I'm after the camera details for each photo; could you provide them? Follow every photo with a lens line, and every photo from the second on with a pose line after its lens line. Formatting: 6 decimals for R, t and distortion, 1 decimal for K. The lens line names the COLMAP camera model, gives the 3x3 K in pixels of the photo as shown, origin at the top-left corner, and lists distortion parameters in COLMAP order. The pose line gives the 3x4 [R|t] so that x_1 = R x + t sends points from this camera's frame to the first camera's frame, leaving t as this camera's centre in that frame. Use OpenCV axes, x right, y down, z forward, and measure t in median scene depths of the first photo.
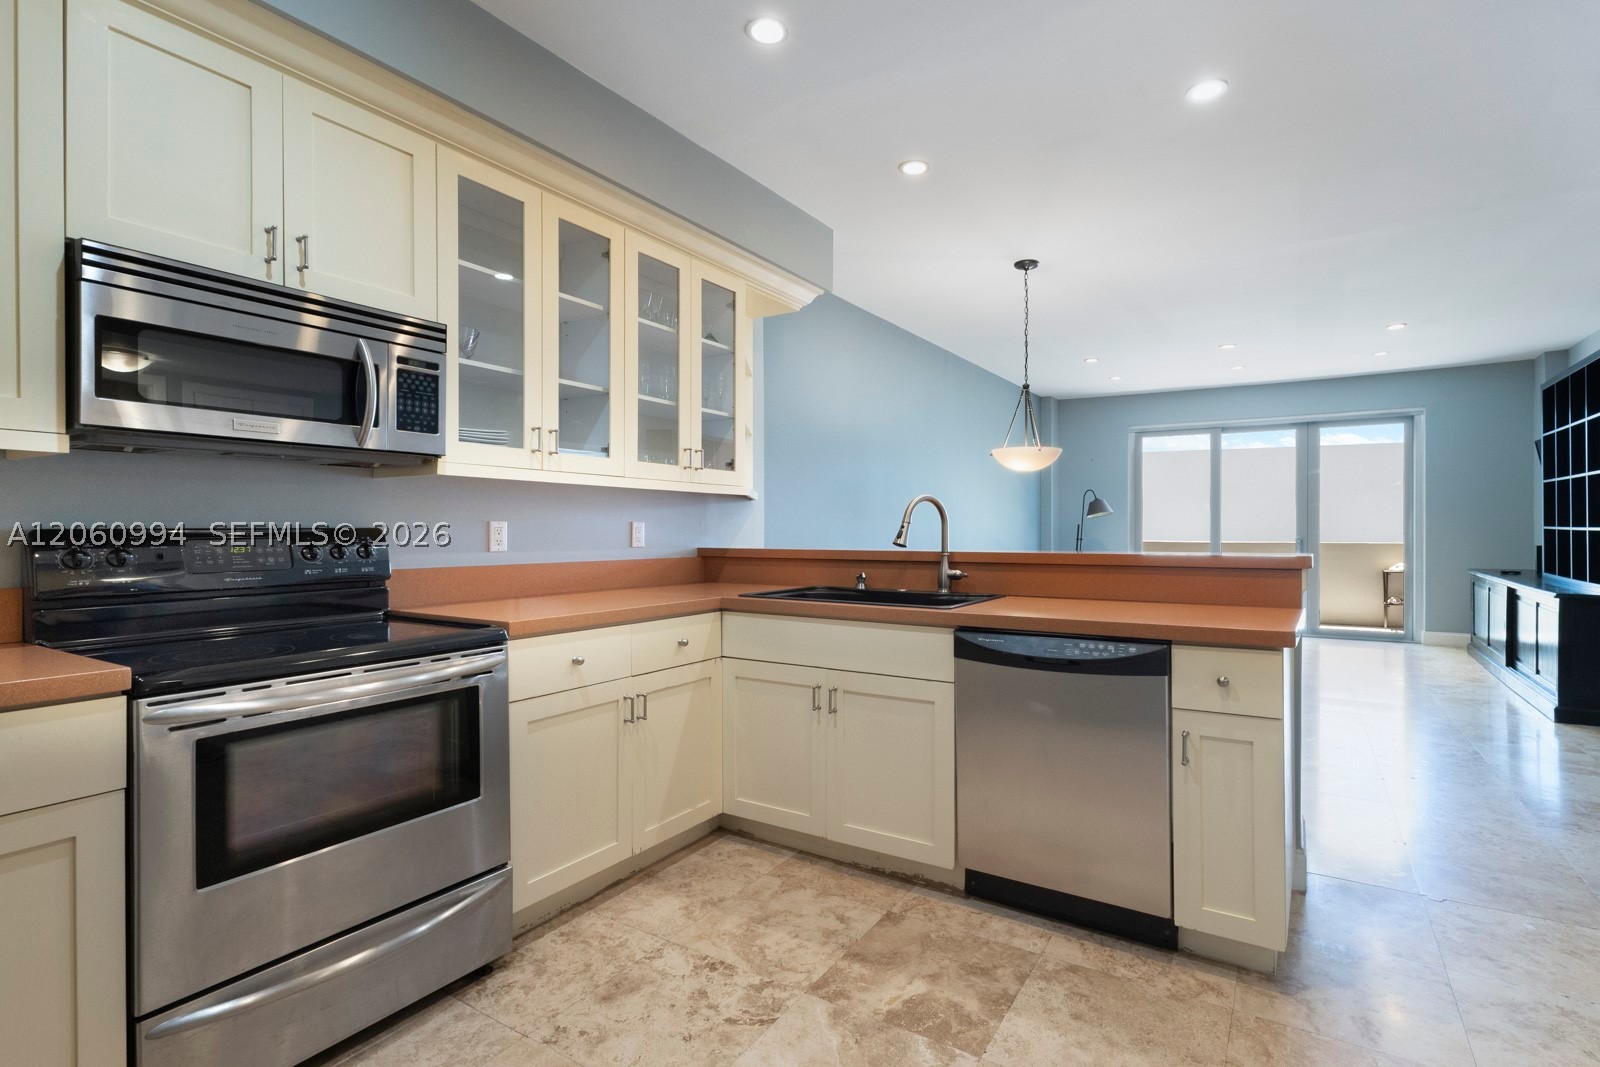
lens RADIAL K [[744.1, 0, 800.7], [0, 744.1, 529.9], [0, 0, 1]] dist [0.004288, -0.001736]
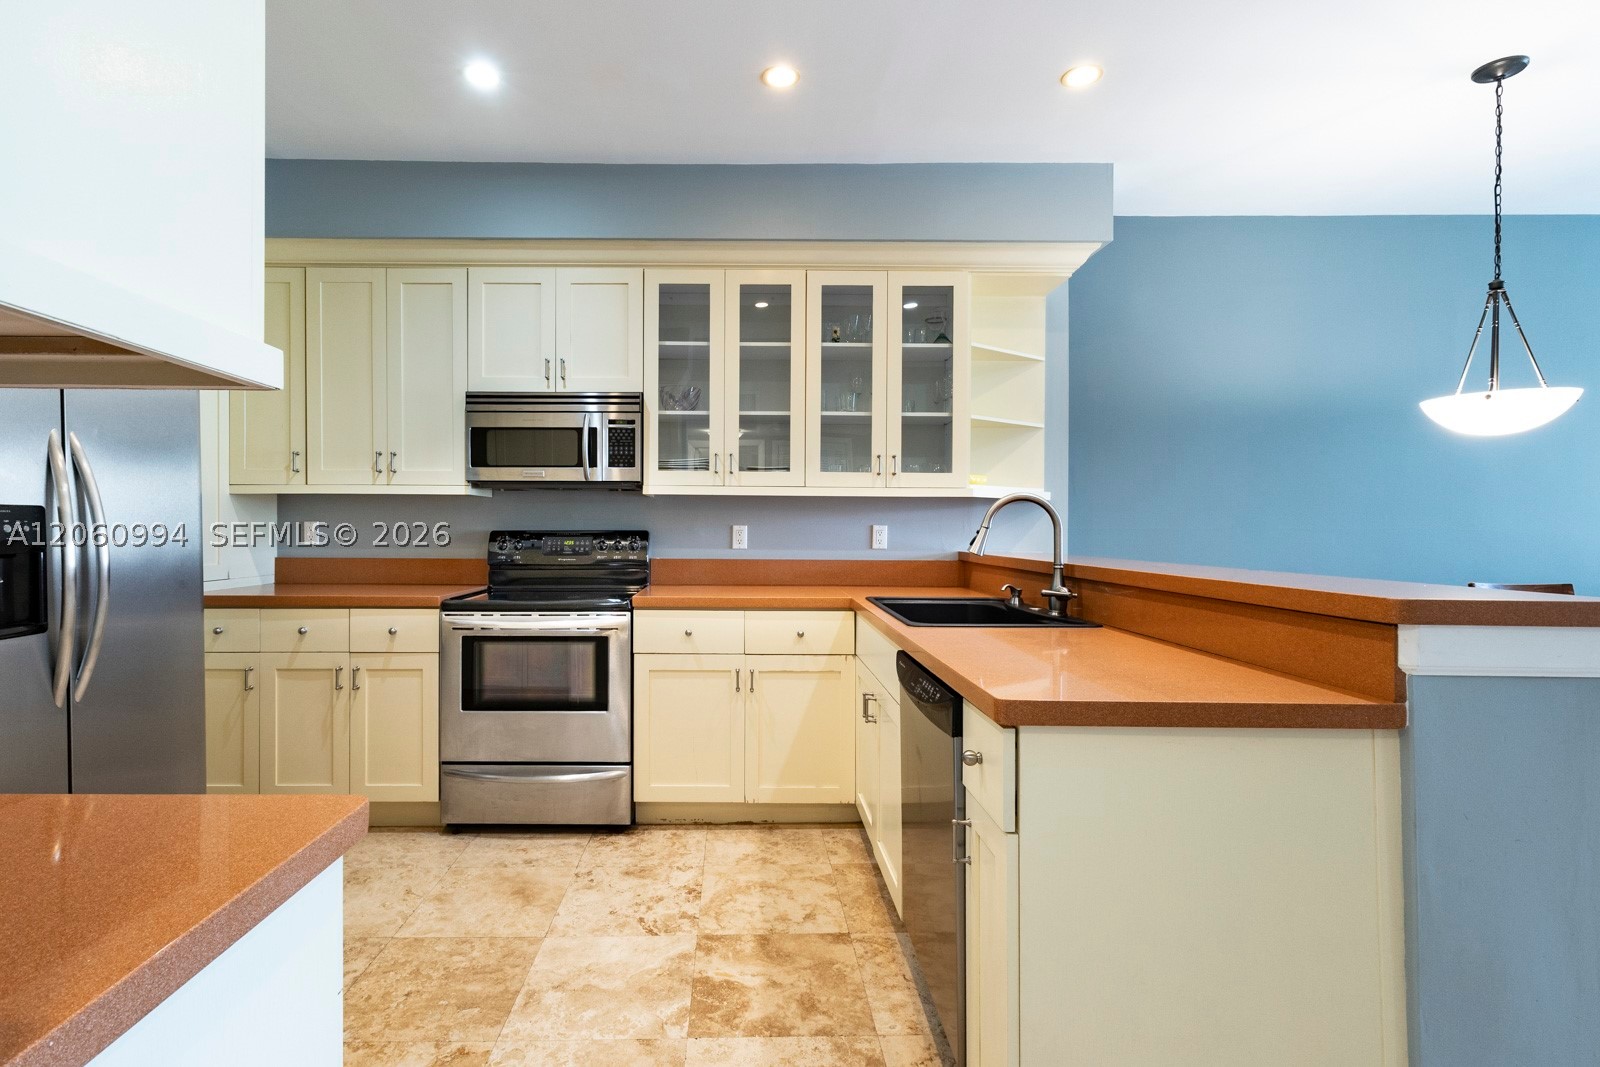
lens RADIAL K [[799.7, 0, 798.7], [0, 799.7, 530.3], [0, 0, 1]] dist [-0.002126, -0.000325]
pose [[0.530030, 0.004397, -0.847968, 1.025745], [-0.004968, 0.999985, 0.002080, -0.008120], [0.847965, 0.003110, 0.530044, 0.429883]]
